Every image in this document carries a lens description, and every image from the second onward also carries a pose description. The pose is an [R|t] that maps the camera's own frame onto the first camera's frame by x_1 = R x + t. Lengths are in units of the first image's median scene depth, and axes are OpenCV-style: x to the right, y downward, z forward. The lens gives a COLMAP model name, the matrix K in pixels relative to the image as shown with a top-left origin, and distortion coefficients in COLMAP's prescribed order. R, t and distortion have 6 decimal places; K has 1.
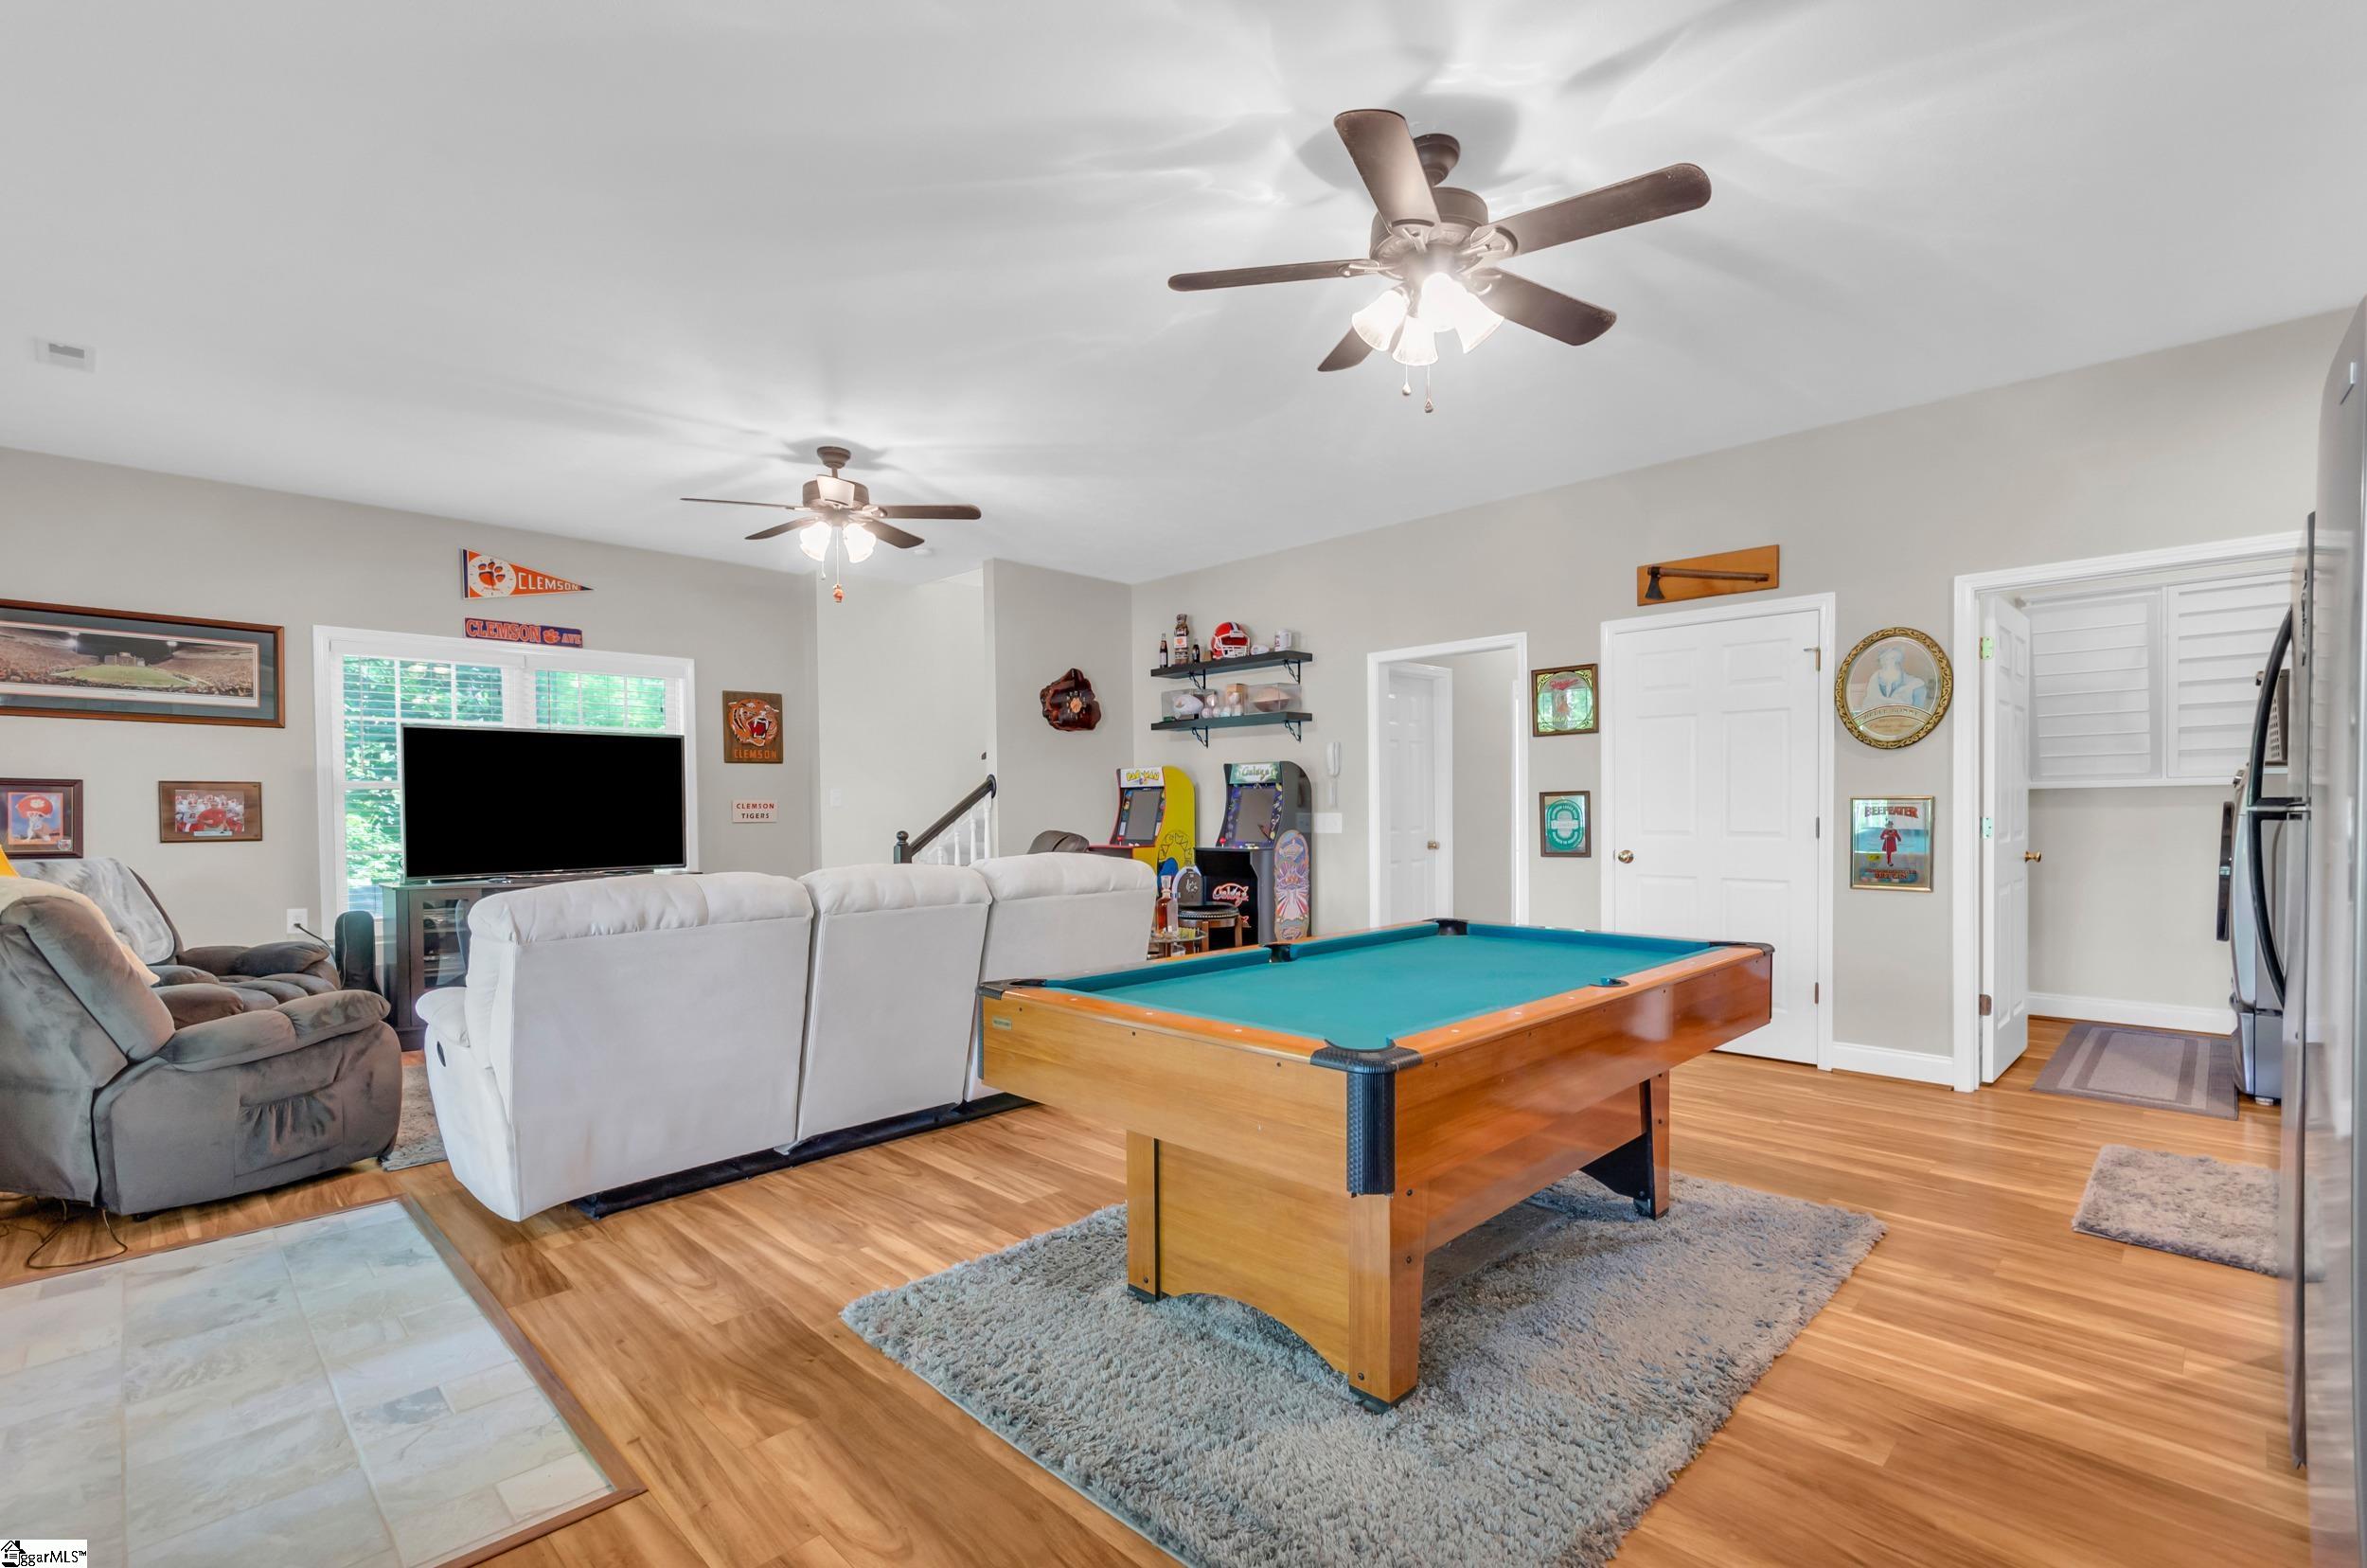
lens RADIAL K [[1050.2, 0, 1188.7], [0, 1050.2, 816.7], [0, 0, 1]] dist [0.022905, -0.010676]
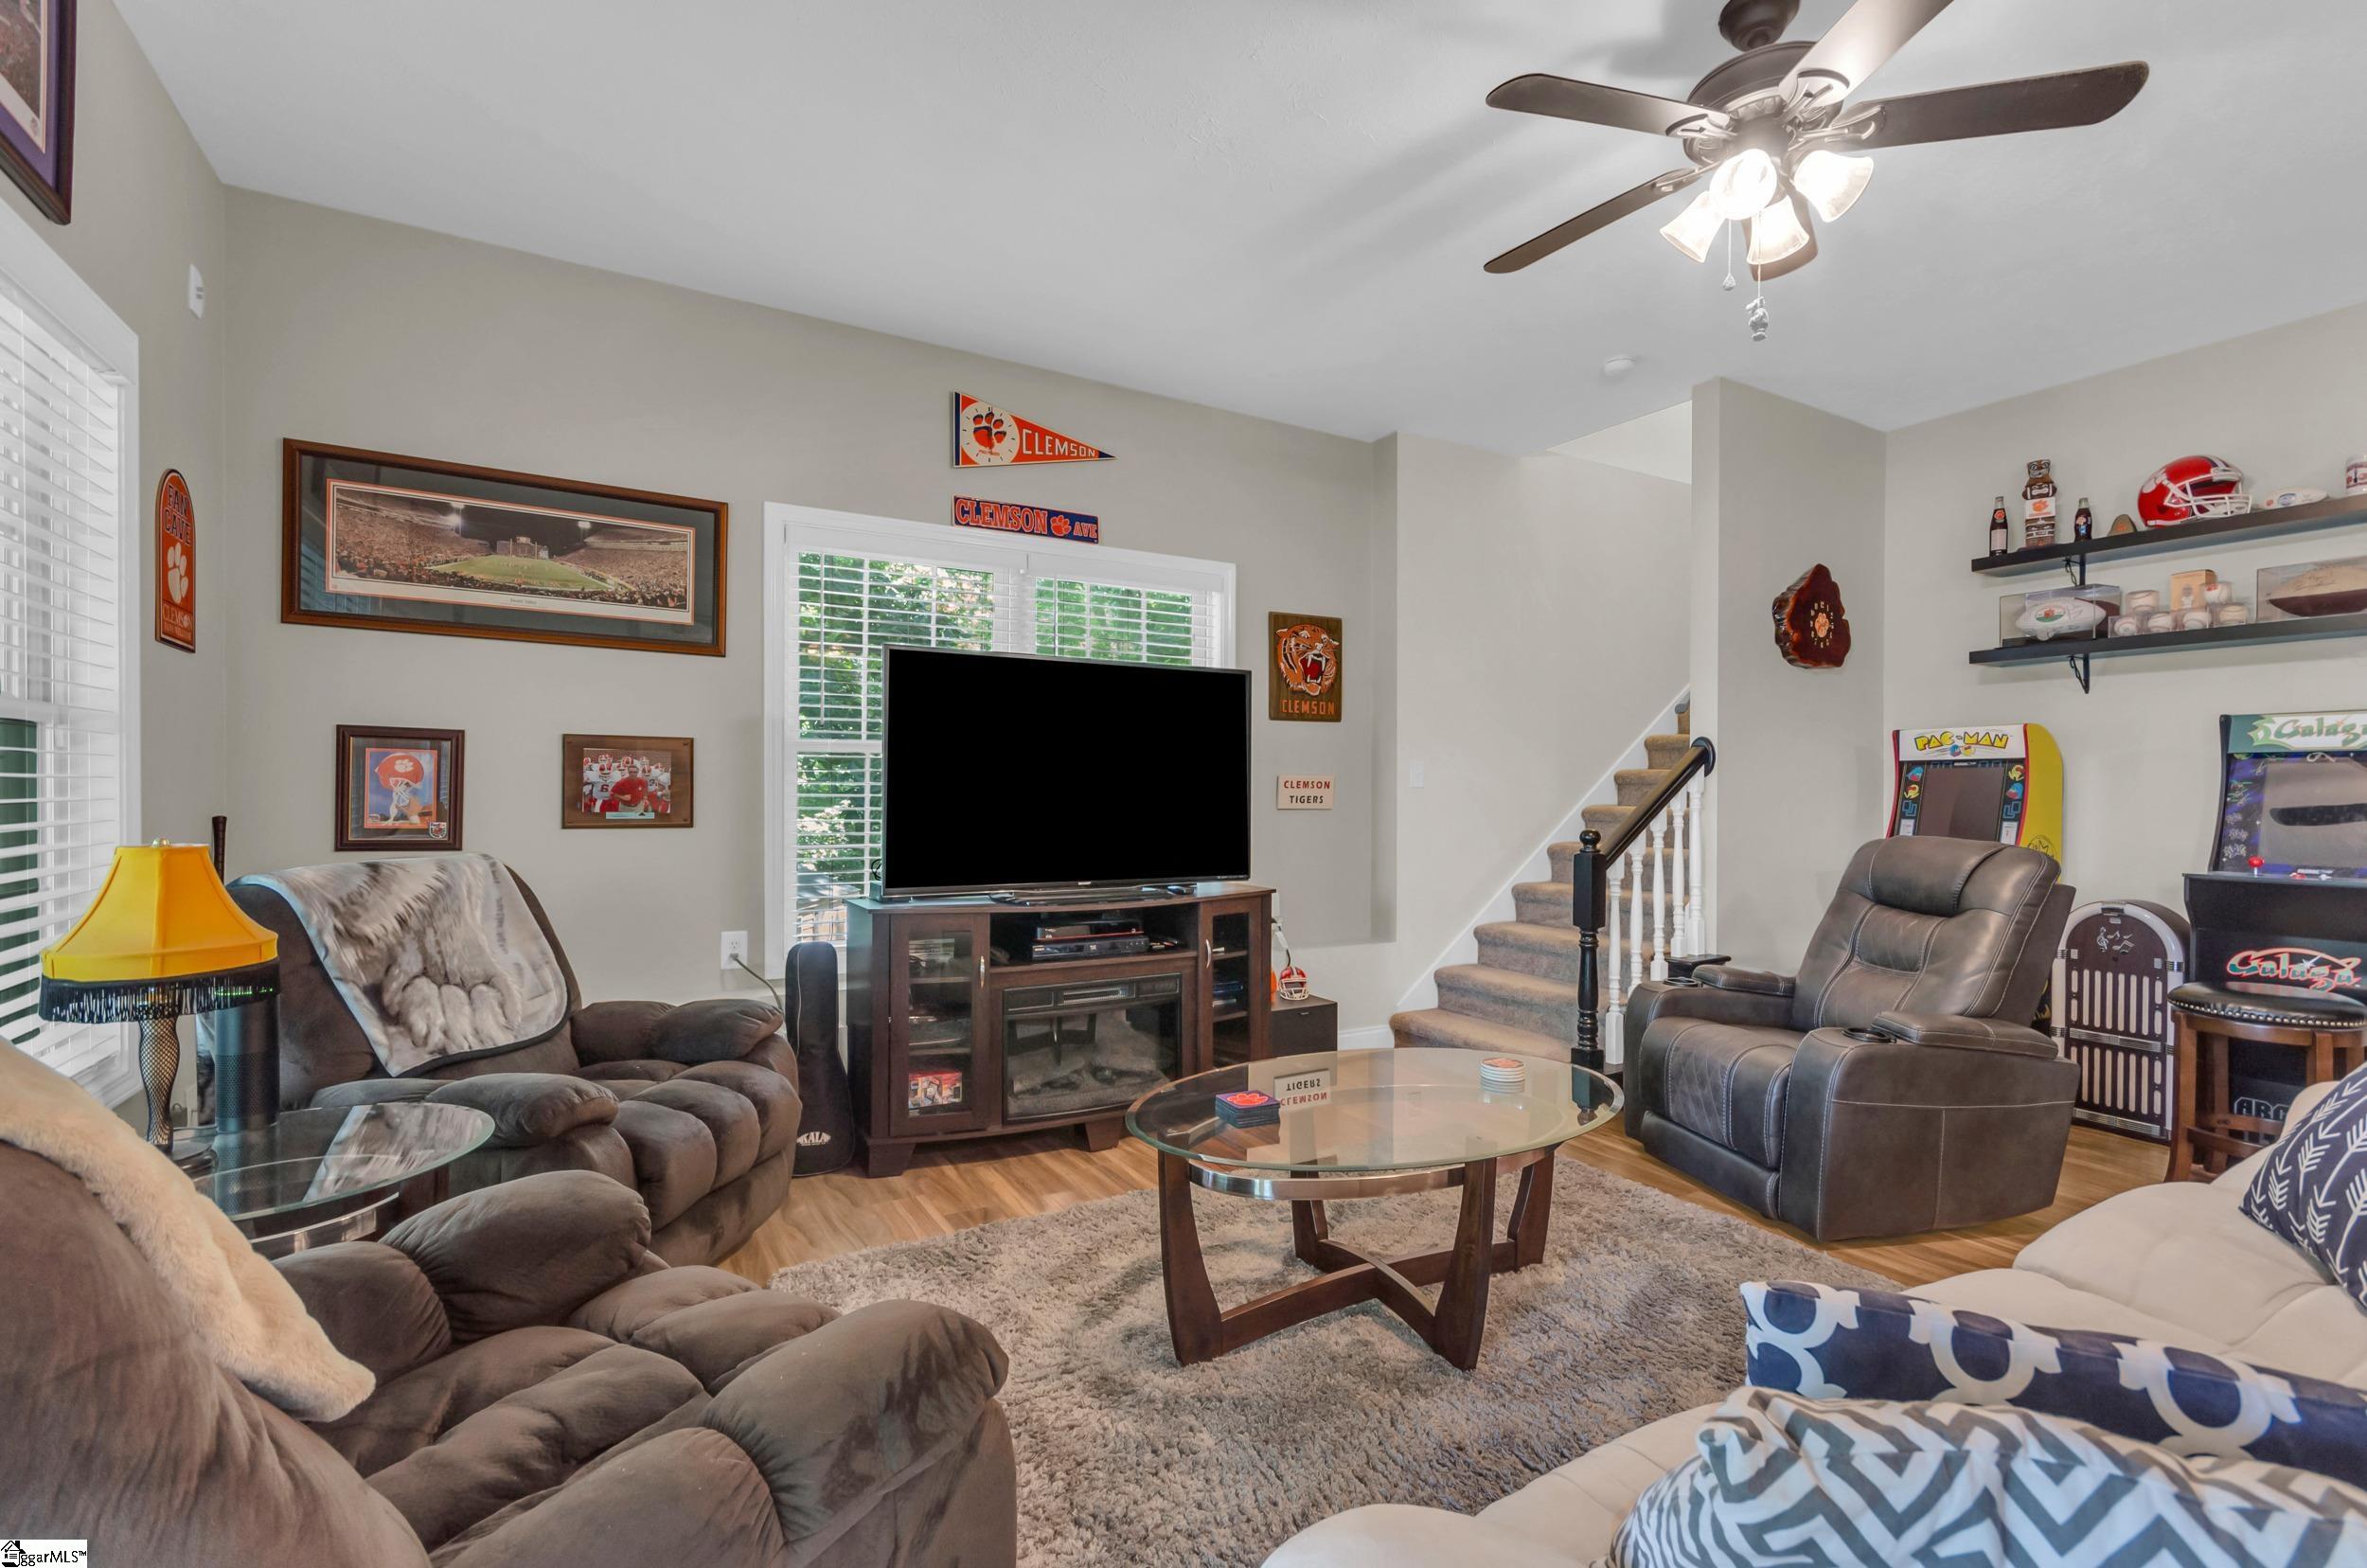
lens RADIAL K [[976.4, 0, 1183.5], [0, 976.4, 784.0], [0, 0, 1]] dist [-0.001934, -0.000062]
pose [[0.969375, 0.012171, -0.245284, -0.388918], [-0.016239, 0.999762, -0.014570, -0.000333], [0.245048, 0.018107, 0.969342, 0.441961]]
